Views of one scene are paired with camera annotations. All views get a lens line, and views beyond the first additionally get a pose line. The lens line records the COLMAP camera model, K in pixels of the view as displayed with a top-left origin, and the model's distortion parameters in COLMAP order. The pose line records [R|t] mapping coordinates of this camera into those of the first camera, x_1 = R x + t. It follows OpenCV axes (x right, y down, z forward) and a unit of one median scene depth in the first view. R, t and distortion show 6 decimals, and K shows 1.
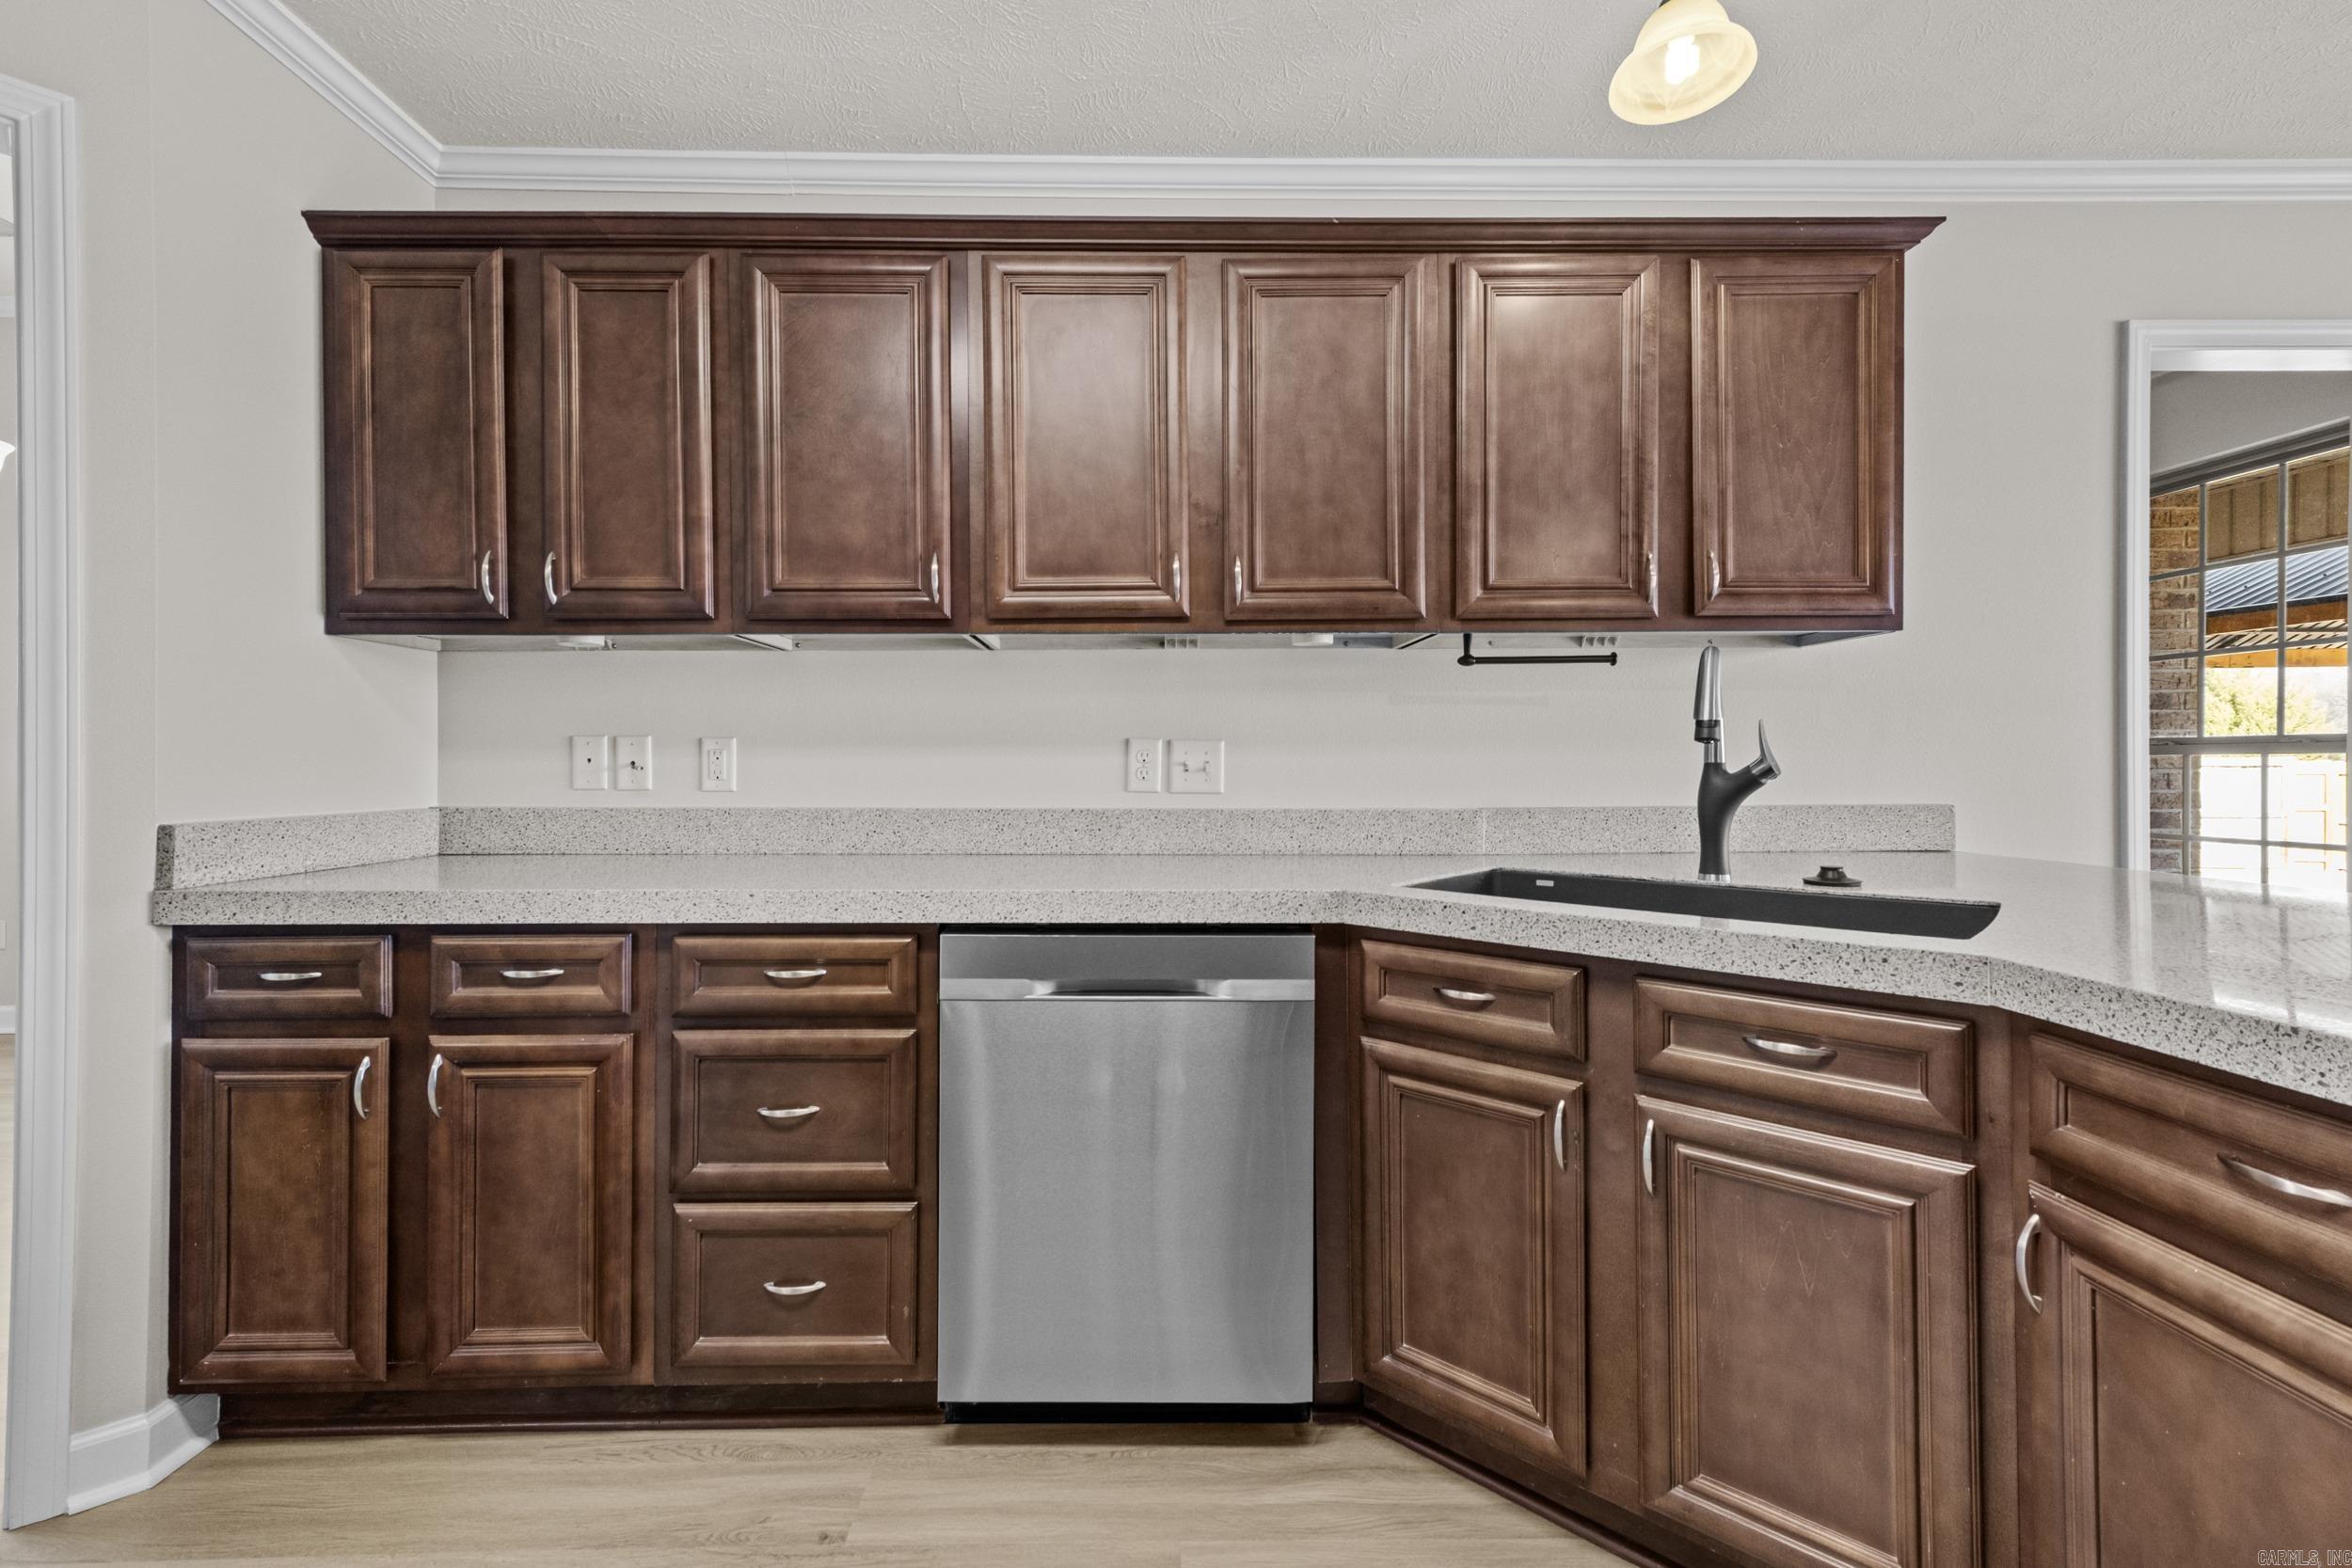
lens RADIAL K [[1002.0, 0, 1156.9], [0, 1002.0, 768.1], [0, 0, 1]] dist [0.015495, -0.001794]
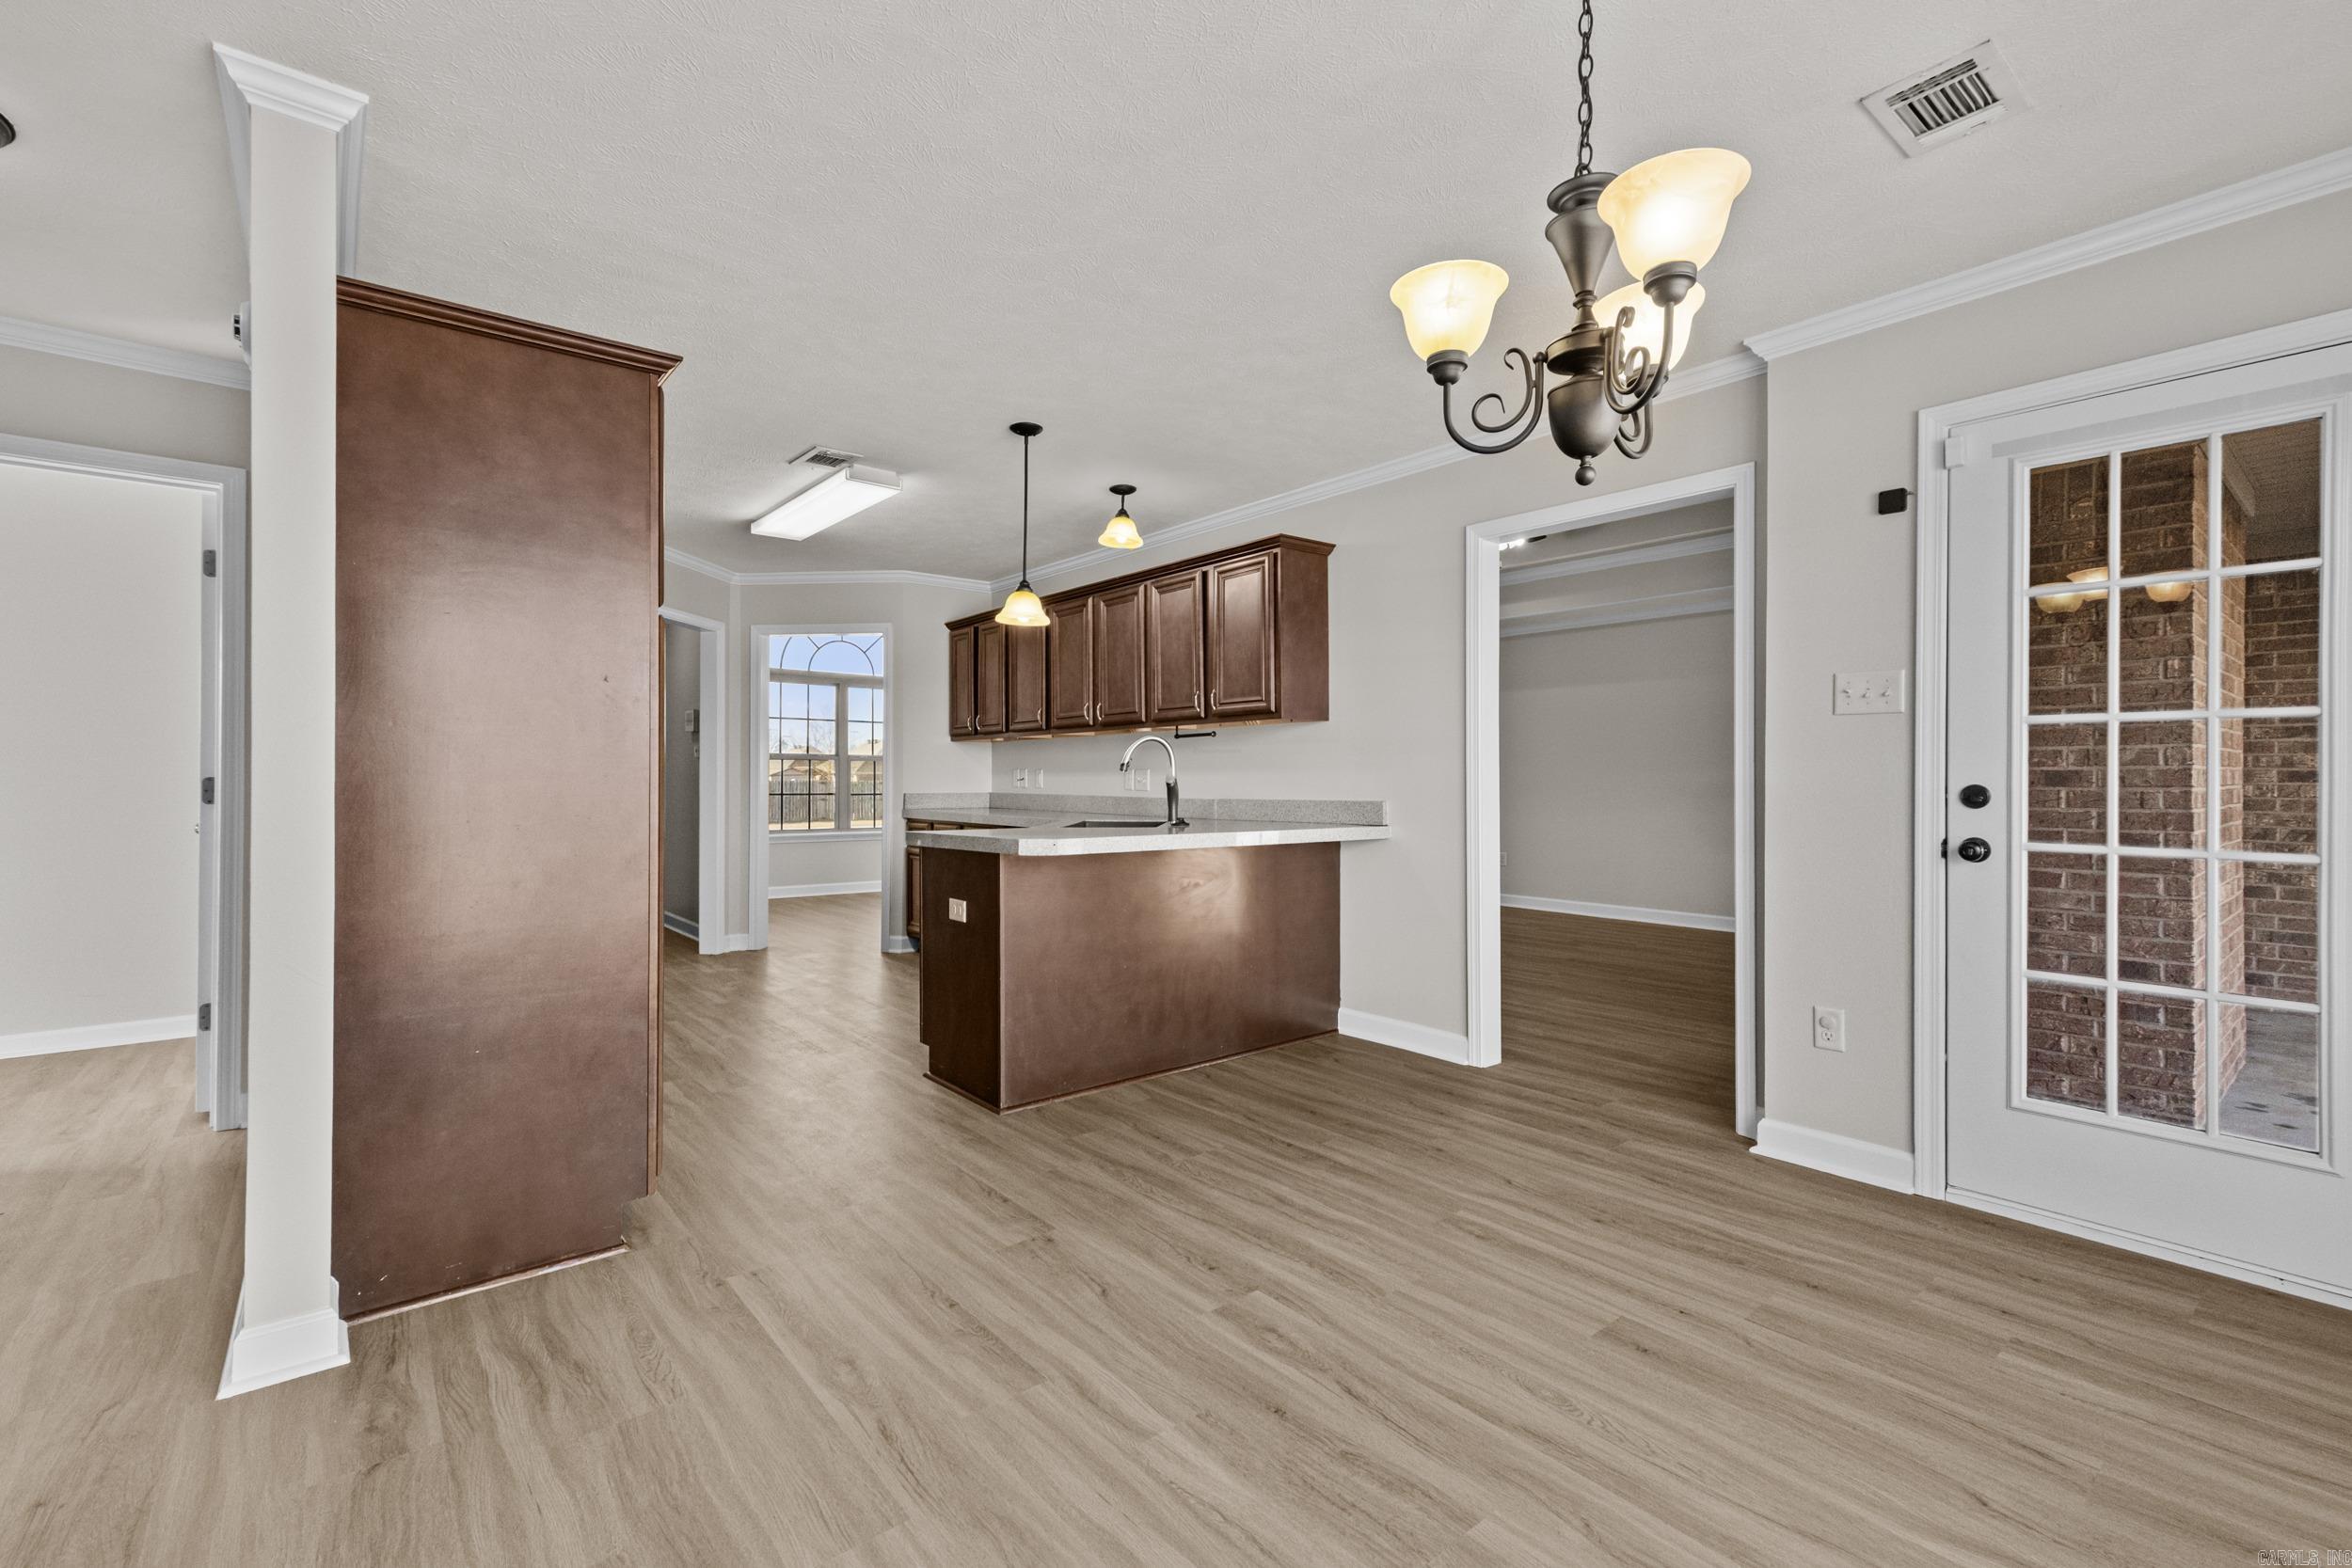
lens RADIAL K [[1002.0, 0, 1159.7], [0, 1002.0, 782.3], [0, 0, 1]] dist [0.015495, -0.001794]
pose [[0.616963, 0.005133, -0.786975, 2.321586], [-0.006562, 0.999978, 0.001378, 0.001081], [0.786964, 0.004314, 0.616983, -0.559260]]
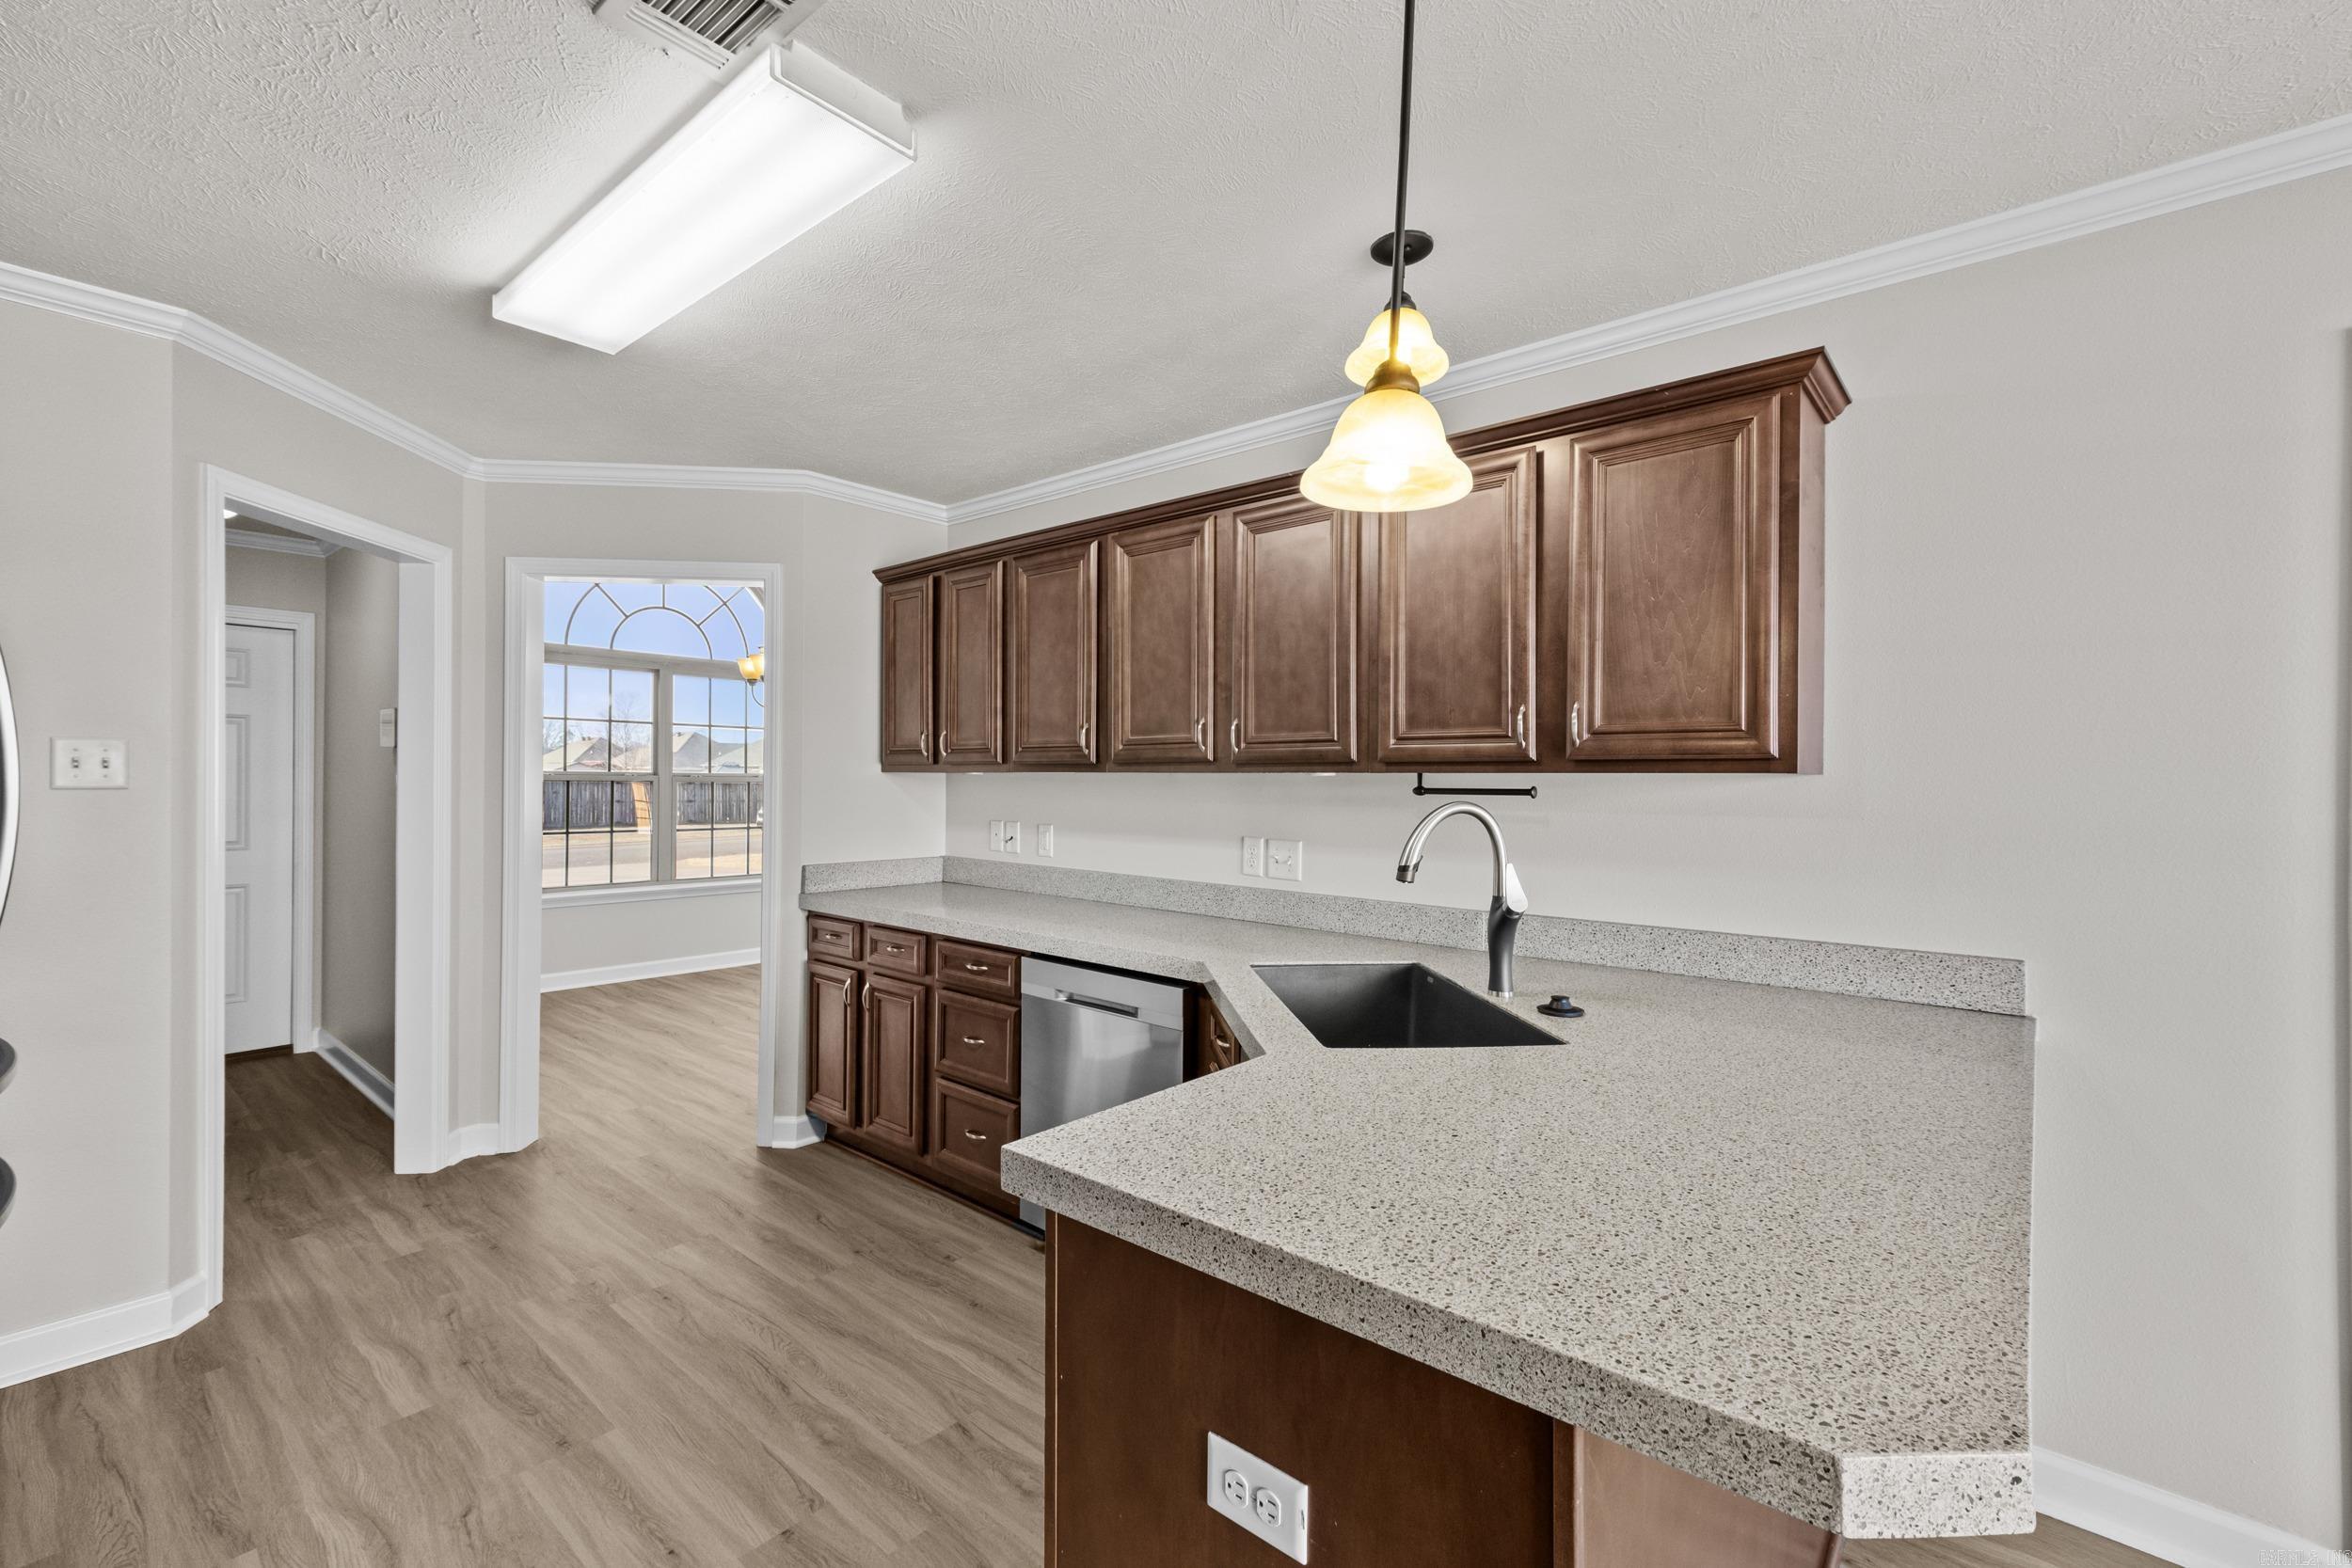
lens RADIAL K [[1002.0, 0, 1163.8], [0, 1002.0, 786.0], [0, 0, 1]] dist [0.015495, -0.001794]
pose [[0.744781, 0.014338, -0.667155, 0.945643], [-0.013593, 0.999888, 0.006314, -0.123331], [0.667170, 0.004366, 0.744893, -0.127529]]
